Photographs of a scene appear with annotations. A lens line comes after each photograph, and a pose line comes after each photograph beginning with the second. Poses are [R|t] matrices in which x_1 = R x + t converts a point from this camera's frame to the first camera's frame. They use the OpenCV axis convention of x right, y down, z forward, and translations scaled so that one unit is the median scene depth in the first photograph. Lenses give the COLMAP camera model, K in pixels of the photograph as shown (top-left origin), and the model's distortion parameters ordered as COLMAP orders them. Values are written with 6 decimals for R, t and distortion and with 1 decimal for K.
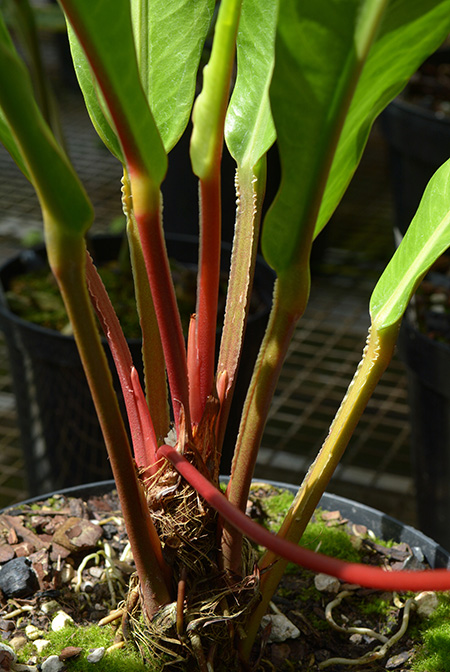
lens RADIAL K [[1523.9, 0, 230.0], [0, 1523.9, 337.2], [0, 0, 1]] dist [0.282588, 0.000000]
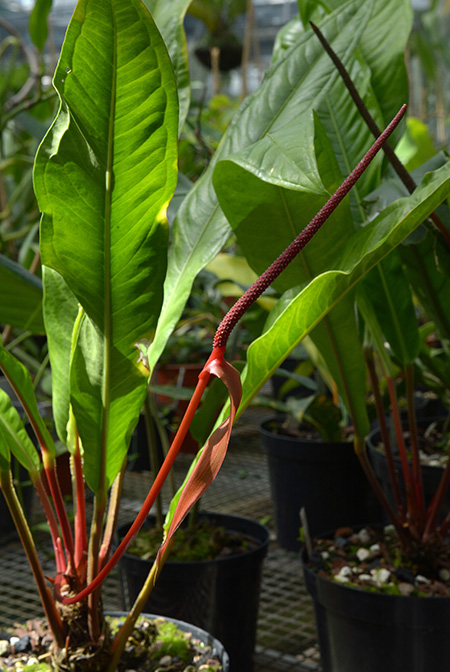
lens RADIAL K [[1151.7, 0, 223.8], [0, 1151.7, 337.9], [0, 0, 1]] dist [0.177506, 0.000000]
pose [[0.967997, 0.015014, -0.250514, 0.599293], [-0.078339, 0.966408, -0.244785, 0.134224], [0.238423, 0.256576, 0.936655, -0.647395]]
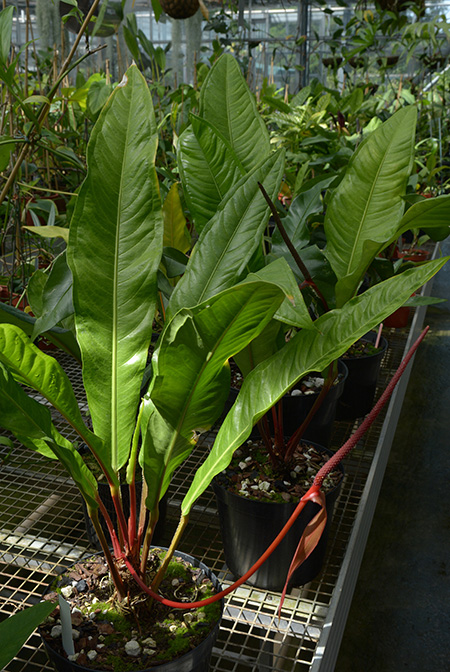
lens RADIAL K [[712.3, 0, 220.9], [0, 712.3, 331.1], [0, 0, 1]] dist [0.024911, 0.000000]
pose [[0.998421, -0.025622, 0.049994, 0.111140], [0.030034, 0.995525, -0.089601, -0.275882], [-0.047474, 0.090961, 0.994722, -0.682472]]
